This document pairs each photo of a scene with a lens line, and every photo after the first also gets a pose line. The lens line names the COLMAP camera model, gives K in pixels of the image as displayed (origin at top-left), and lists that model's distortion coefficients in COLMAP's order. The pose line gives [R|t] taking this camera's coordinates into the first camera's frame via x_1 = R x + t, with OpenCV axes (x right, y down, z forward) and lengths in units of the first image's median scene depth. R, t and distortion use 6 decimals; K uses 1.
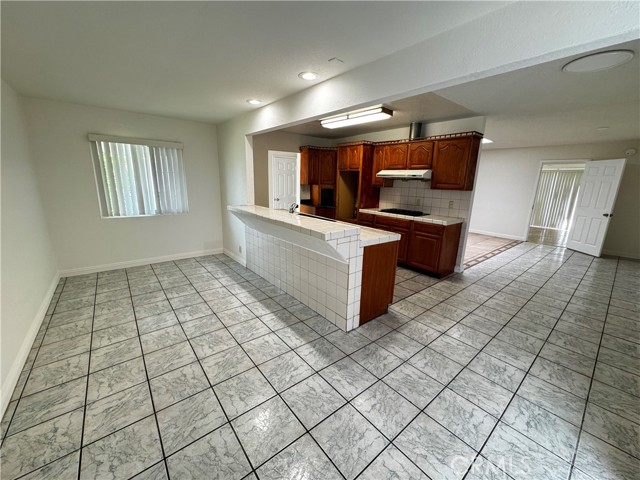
lens RADIAL K [[257.2, 0, 316.0], [0, 257.2, 240.3], [0, 0, 1]] dist [-0.001808, -0.000240]
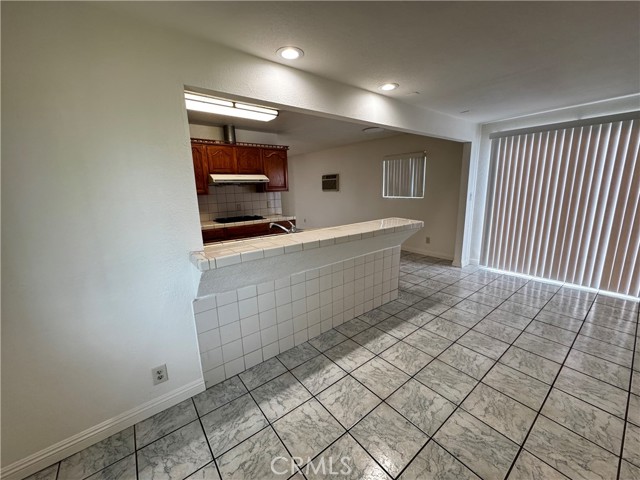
lens RADIAL K [[256.9, 0, 323.6], [0, 256.9, 237.4], [0, 0, 1]] dist [0.001818, -0.000370]
pose [[-0.000389, -0.225497, 0.974244, -0.852134], [0.251731, 0.942848, 0.218331, -0.248544], [-0.967797, 0.245333, 0.056398, 0.947172]]
